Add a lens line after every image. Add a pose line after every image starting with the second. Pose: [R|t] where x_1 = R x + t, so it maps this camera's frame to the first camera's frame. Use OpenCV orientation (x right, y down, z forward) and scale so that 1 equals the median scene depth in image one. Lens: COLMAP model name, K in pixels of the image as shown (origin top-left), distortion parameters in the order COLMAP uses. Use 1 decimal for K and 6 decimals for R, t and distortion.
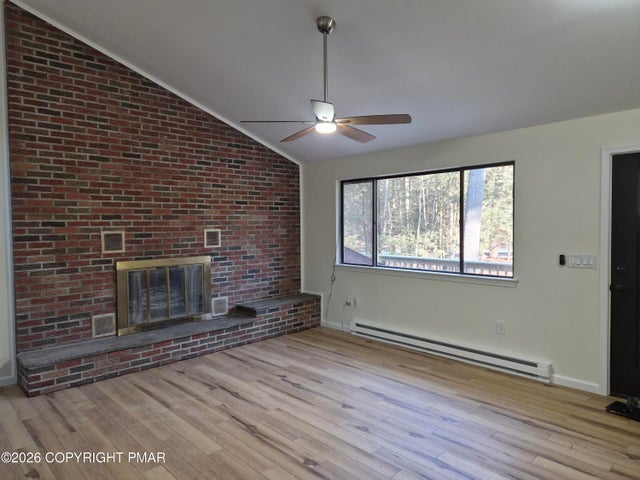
lens RADIAL K [[425.7, 0, 319.3], [0, 425.7, 237.6], [0, 0, 1]] dist [0.062995, -0.016802]
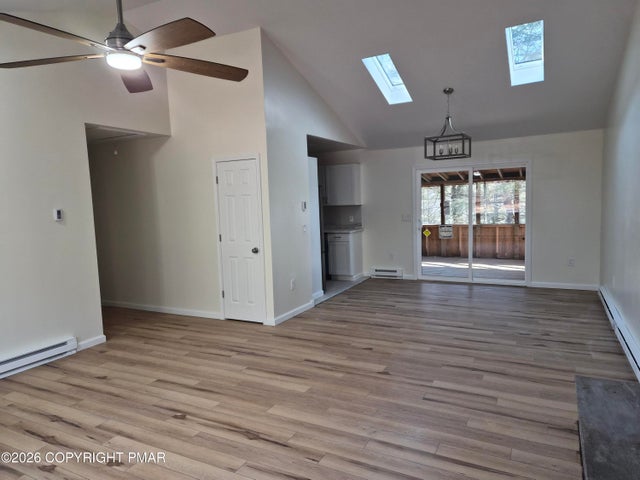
lens RADIAL K [[425.7, 0, 318.1], [0, 425.7, 240.2], [0, 0, 1]] dist [0.062995, -0.016802]
pose [[-0.947990, 0.076726, -0.308915, -0.039790], [0.037298, 0.990604, 0.131578, -0.063242], [0.316107, 0.113213, -0.941944, 1.725250]]
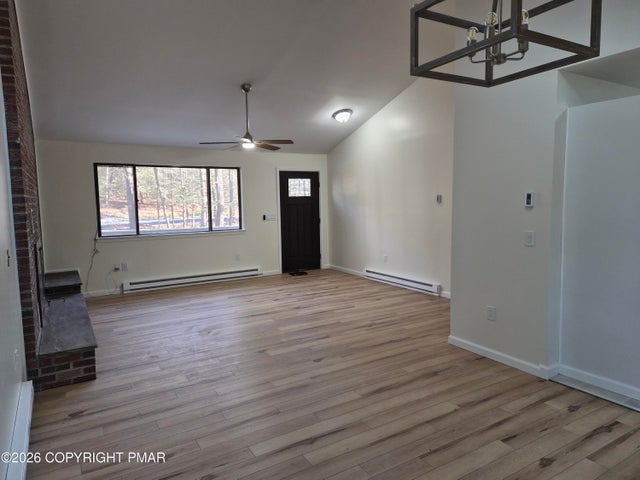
lens RADIAL K [[425.7, 0, 317.9], [0, 425.7, 240.5], [0, 0, 1]] dist [0.062995, -0.016802]
pose [[0.218875, -0.087006, 0.971866, -1.670620], [0.048404, 0.995758, 0.078244, 0.015180], [-0.974552, 0.029917, 0.222158, 0.325444]]
